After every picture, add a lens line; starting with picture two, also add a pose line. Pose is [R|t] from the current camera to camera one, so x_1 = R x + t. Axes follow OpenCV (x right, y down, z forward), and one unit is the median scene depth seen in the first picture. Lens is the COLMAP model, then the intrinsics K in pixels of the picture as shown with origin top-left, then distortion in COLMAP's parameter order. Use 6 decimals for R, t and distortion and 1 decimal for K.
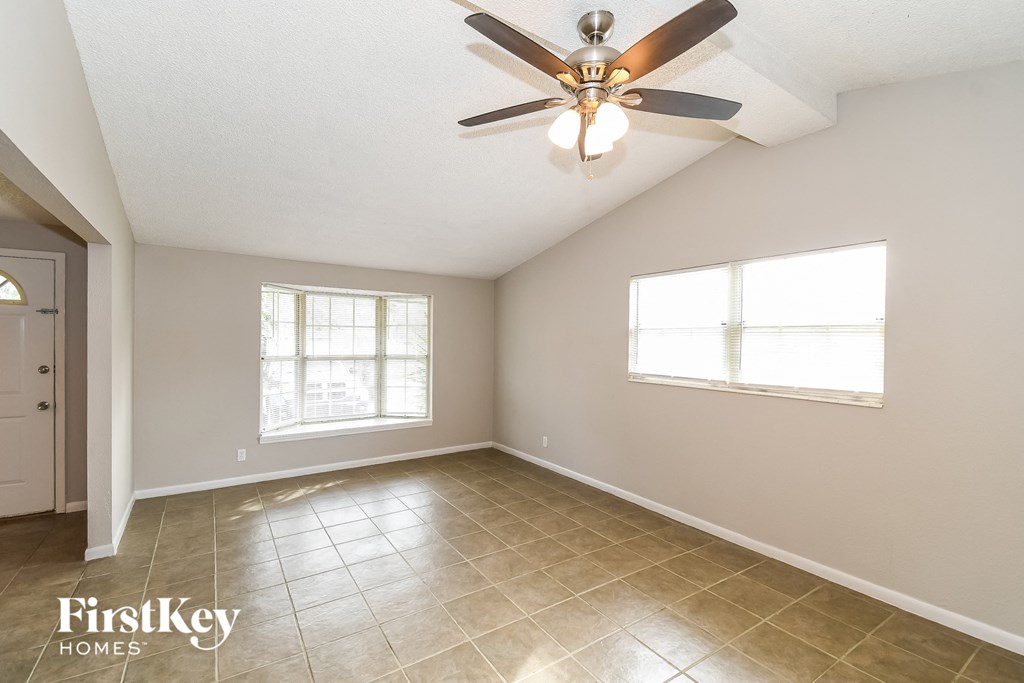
lens RADIAL K [[445.9, 0, 512.0], [0, 445.9, 341.5], [0, 0, 1]] dist [0.029565, -0.000219]
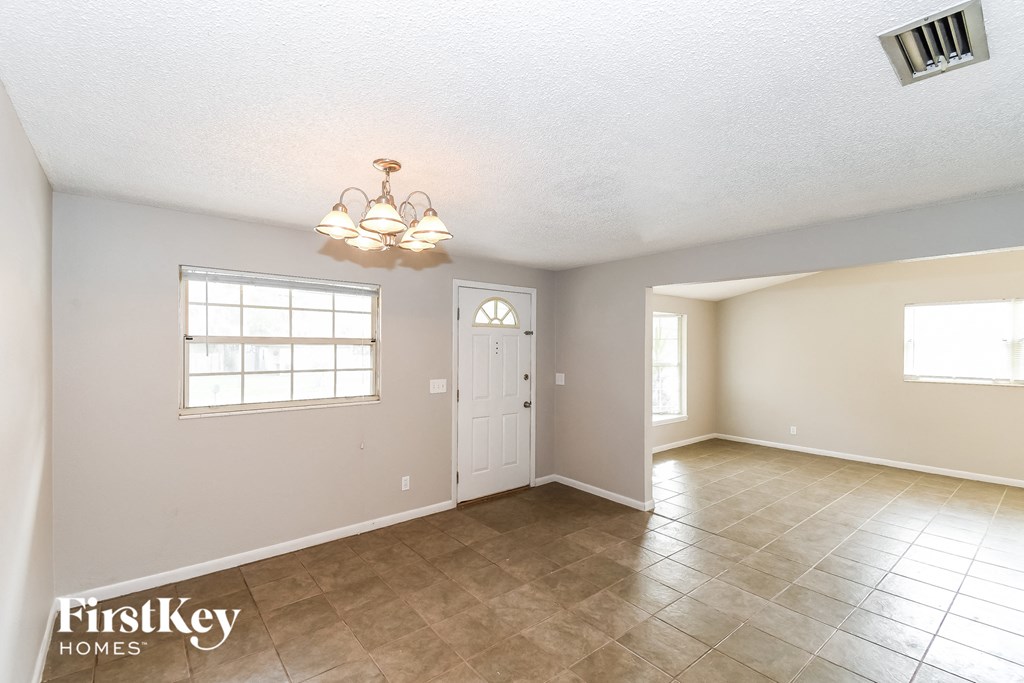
lens RADIAL K [[468.4, 0, 512.0], [0, 468.4, 341.5], [0, 0, 1]] dist [0.000431, -0.000220]
pose [[0.994808, -0.005910, 0.101601, -1.072326], [0.006199, 0.999978, -0.002528, -0.034173], [-0.101584, 0.003145, 0.994822, -0.292562]]
